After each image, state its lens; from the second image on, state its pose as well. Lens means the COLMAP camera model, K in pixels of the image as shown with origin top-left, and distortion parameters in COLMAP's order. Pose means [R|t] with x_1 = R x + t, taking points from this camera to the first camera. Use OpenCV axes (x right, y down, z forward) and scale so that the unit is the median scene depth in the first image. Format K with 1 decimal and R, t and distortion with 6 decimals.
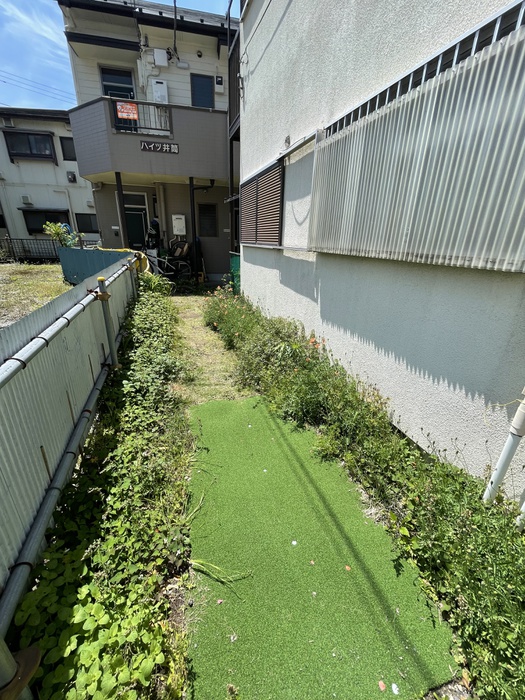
lens RADIAL K [[282.3, 0, 262.4], [0, 282.3, 349.5], [0, 0, 1]] dist [0.003317, 0.000086]
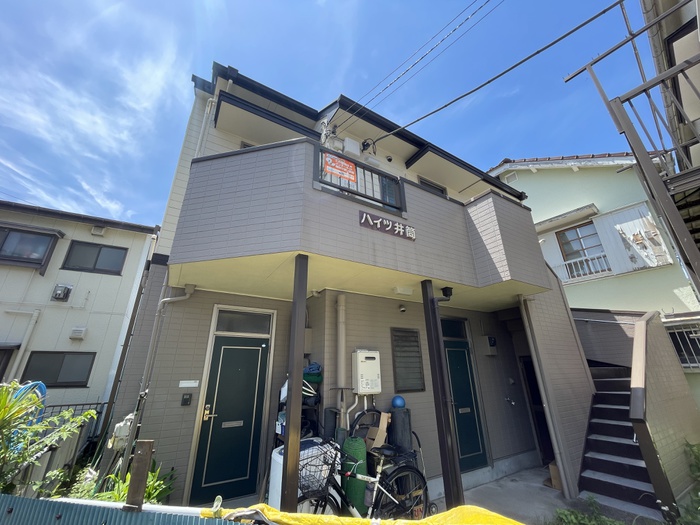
lens RADIAL K [[282.3, 0, 350.4], [0, 282.3, 261.9], [0, 0, 1]] dist [0.003317, 0.000086]
pose [[0.939999, 0.081829, 0.331219, -0.476562], [0.161378, 0.748704, -0.642962, -0.281754], [-0.300598, 0.657835, 0.690575, 0.572038]]
